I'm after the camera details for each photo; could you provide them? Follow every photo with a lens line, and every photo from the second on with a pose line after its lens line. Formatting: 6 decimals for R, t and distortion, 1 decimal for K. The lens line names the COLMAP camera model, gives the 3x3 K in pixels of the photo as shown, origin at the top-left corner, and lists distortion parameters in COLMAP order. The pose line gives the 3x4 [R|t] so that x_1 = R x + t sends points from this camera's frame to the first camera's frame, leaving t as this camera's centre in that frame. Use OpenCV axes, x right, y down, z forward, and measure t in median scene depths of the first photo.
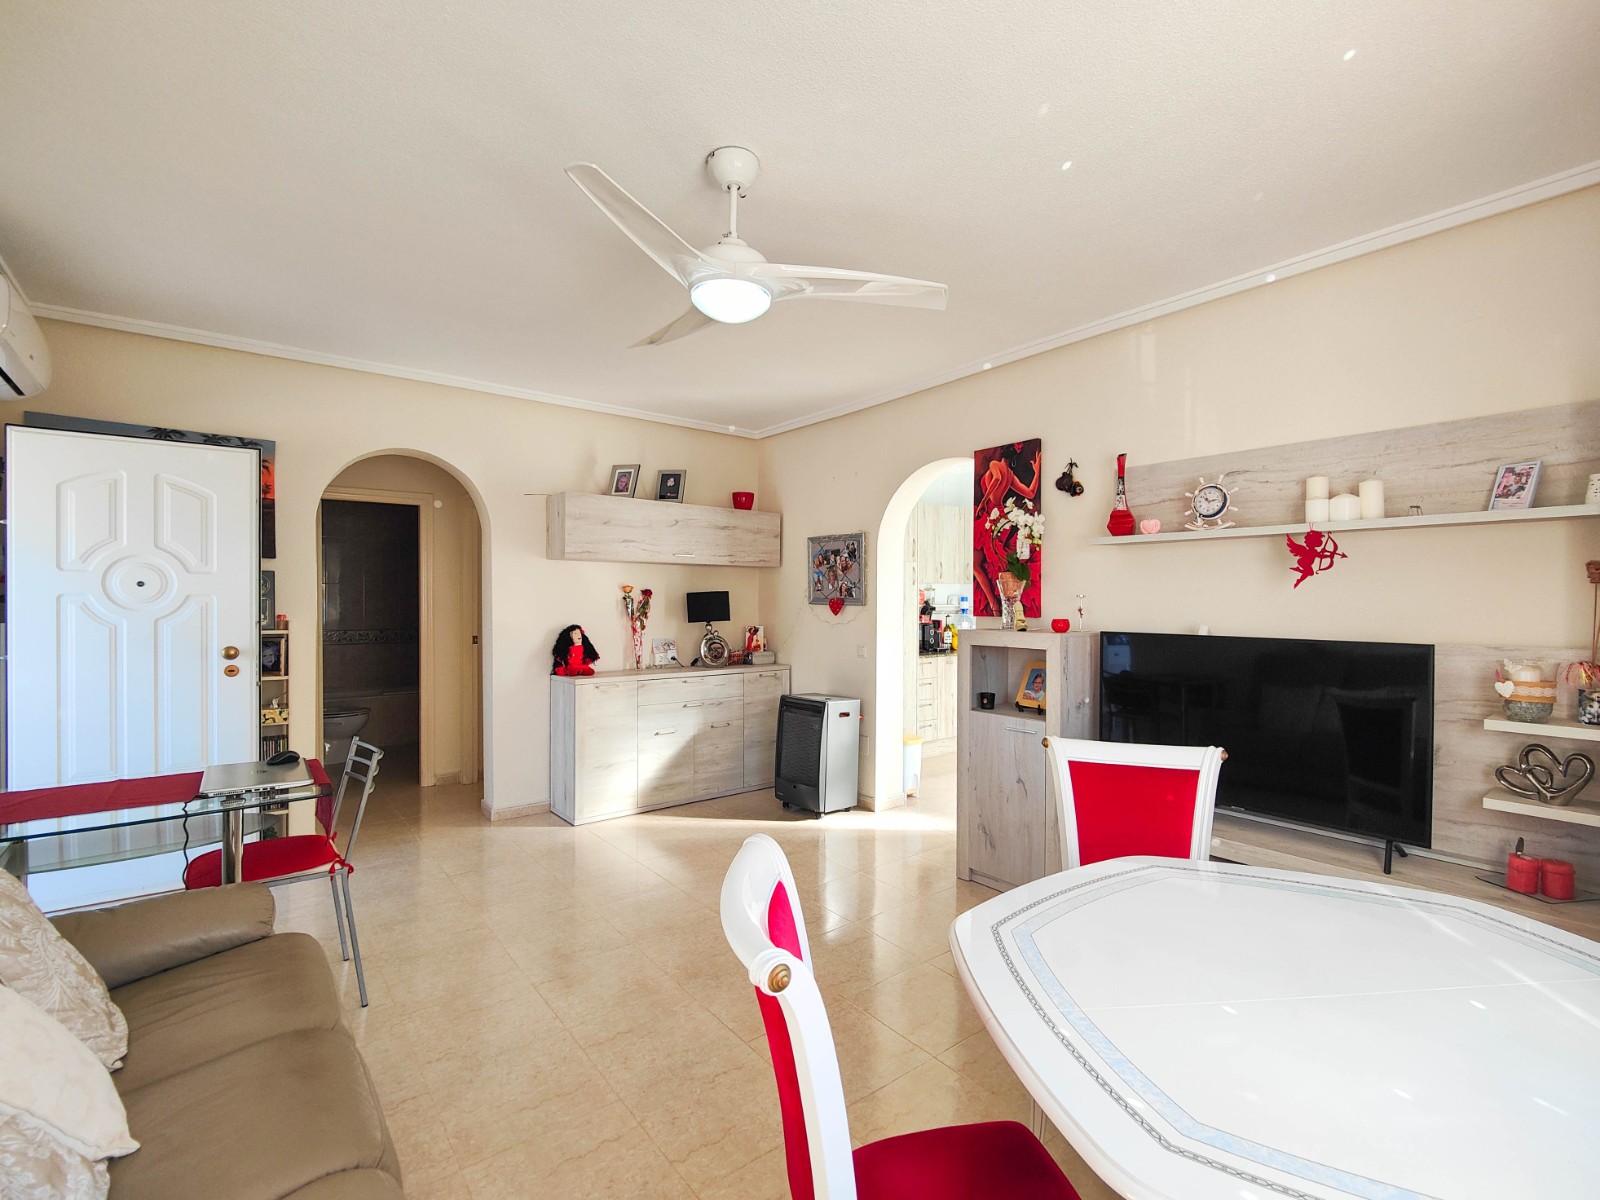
lens RADIAL K [[712.4, 0, 814.8], [0, 712.4, 605.2], [0, 0, 1]] dist [0.028629, -0.024250]
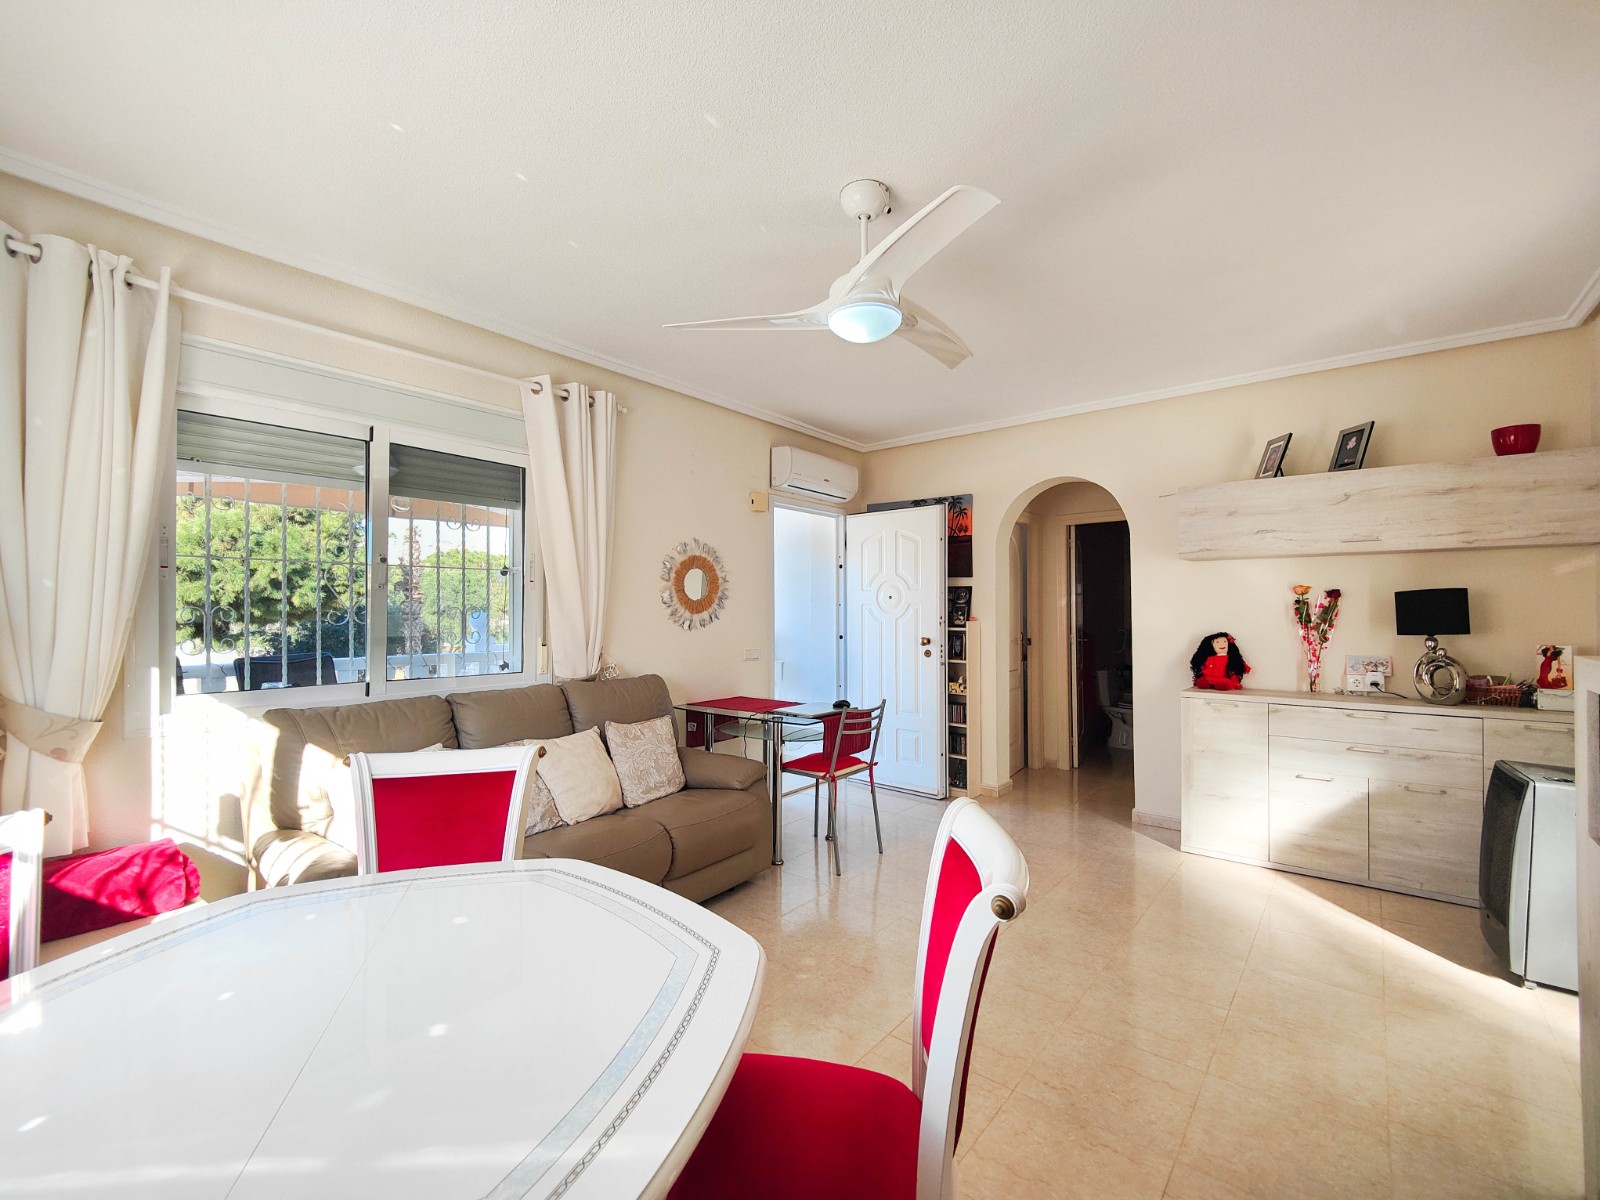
lens RADIAL K [[696.2, 0, 808.8], [0, 696.2, 605.8], [0, 0, 1]] dist [0.028579, -0.023390]
pose [[0.212722, -0.010433, -0.977057, 0.404009], [-0.004212, 0.999924, -0.011594, 0.006692], [0.977104, 0.006581, 0.212662, 0.313152]]
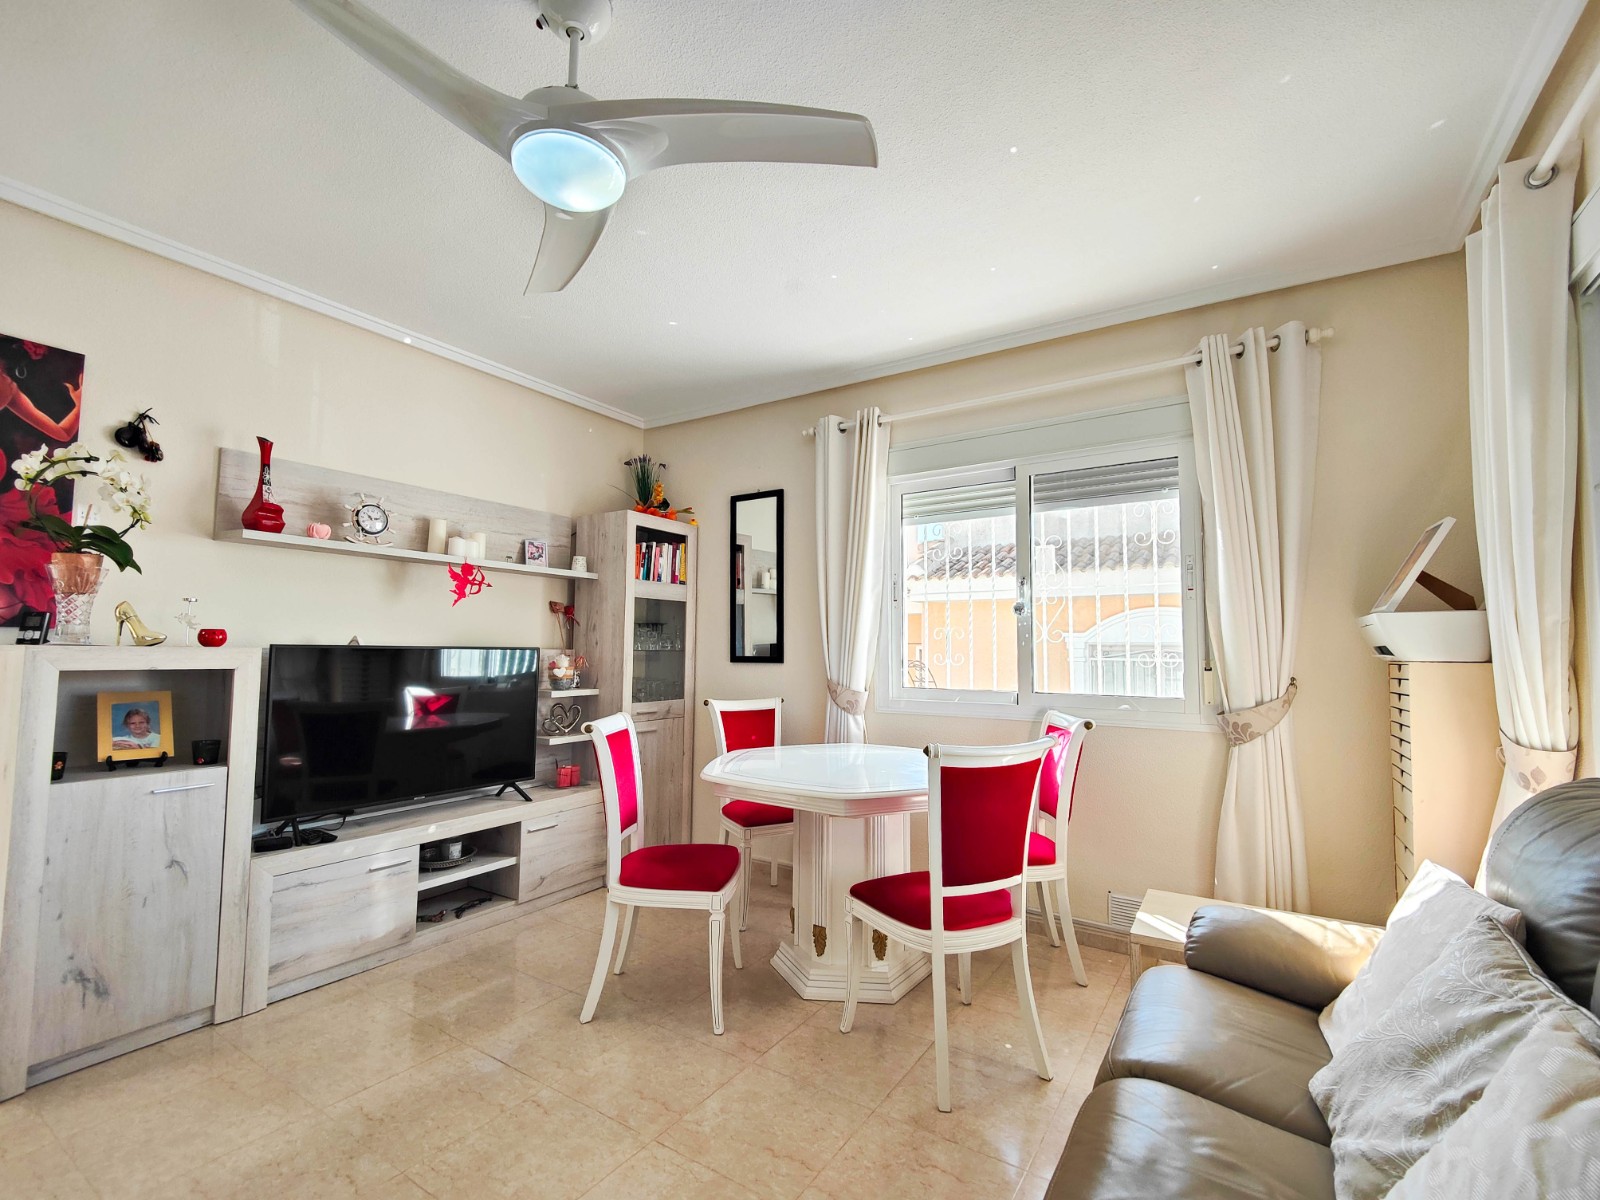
lens RADIAL K [[705.7, 0, 809.6], [0, 705.7, 607.3], [0, 0, 1]] dist [0.032399, -0.025556]
pose [[-0.318506, 0.053319, 0.946420, -0.390913], [-0.002089, 0.998375, -0.056949, 0.026115], [-0.947919, -0.020115, -0.317877, 0.443616]]
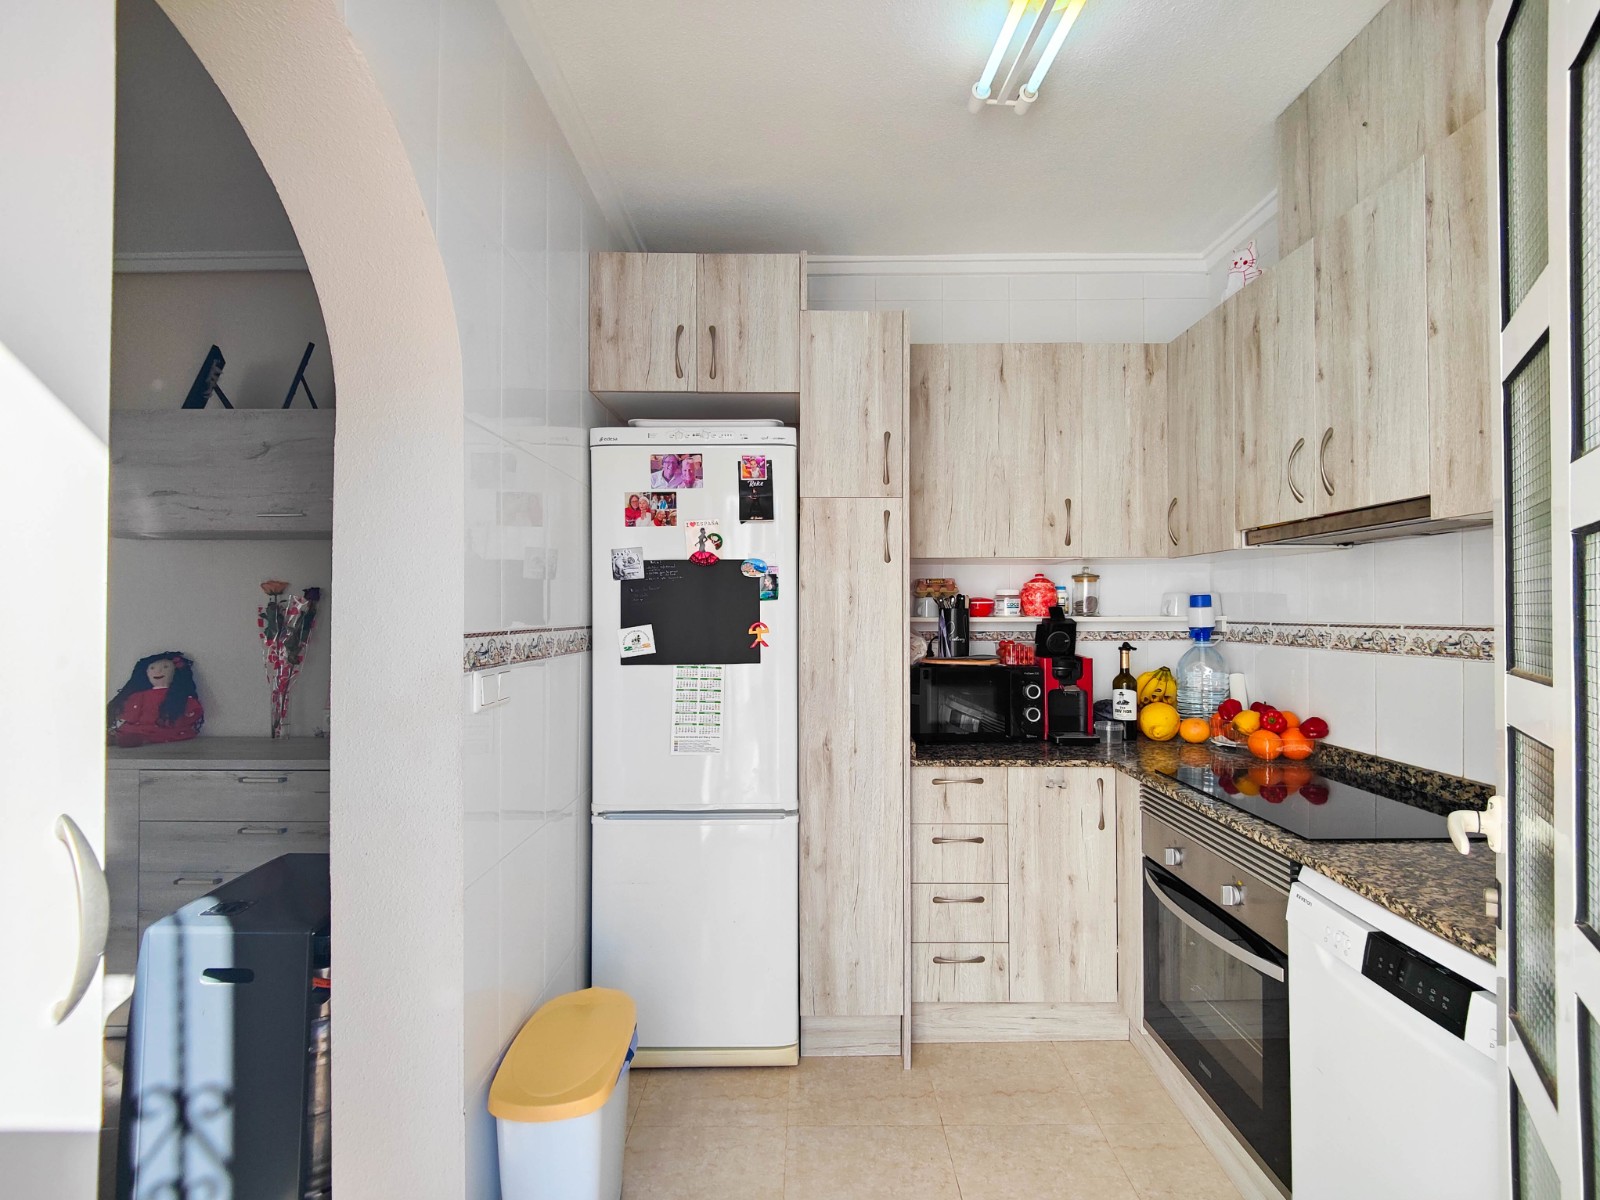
lens RADIAL K [[696.2, 0, 808.8], [0, 696.2, 605.8], [0, 0, 1]] dist [0.028579, -0.023390]
pose [[0.779979, -0.008121, -0.625753, 0.407334], [0.000108, 0.999918, -0.012842, -0.002223], [0.625805, 0.009949, 0.779916, 0.880438]]
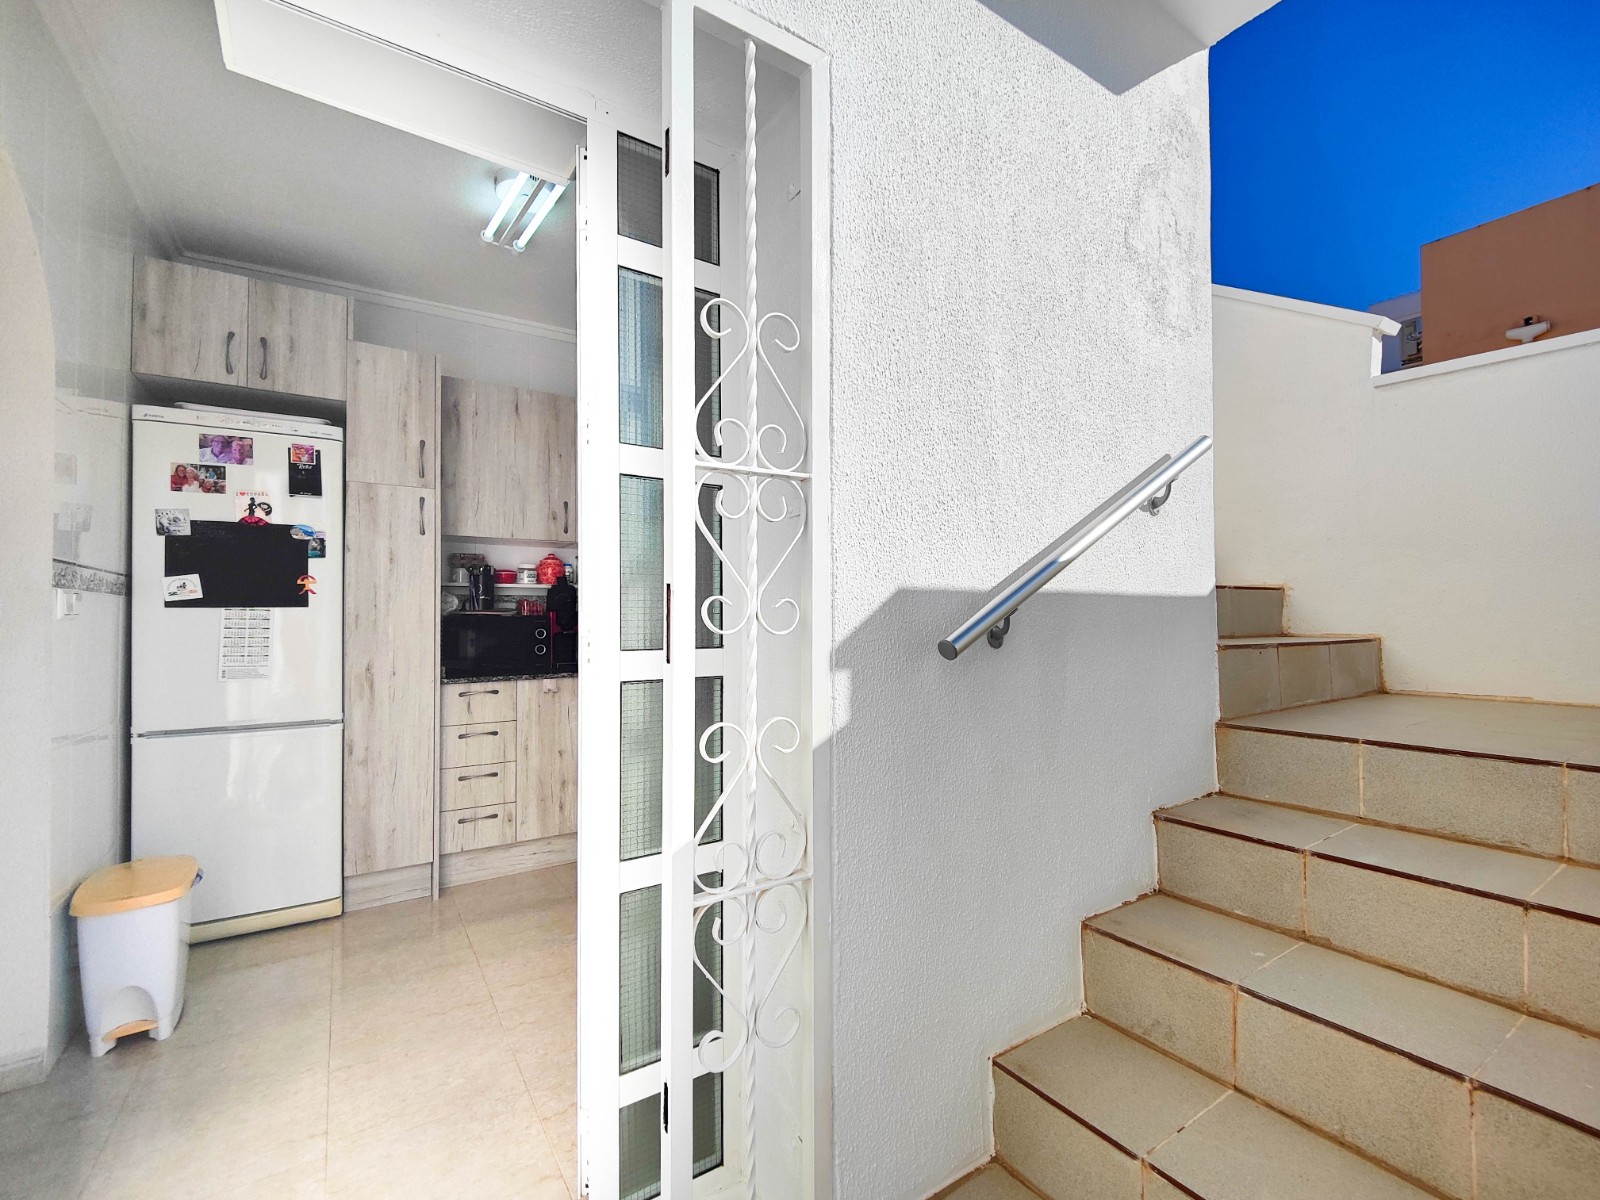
lens RADIAL K [[712.4, 0, 814.8], [0, 712.4, 605.2], [0, 0, 1]] dist [0.028629, -0.024250]
pose [[0.995355, -0.010745, -0.095667, 0.567031], [0.008429, 0.999662, -0.024582, 0.043410], [0.095899, 0.023662, 0.995110, 0.671607]]
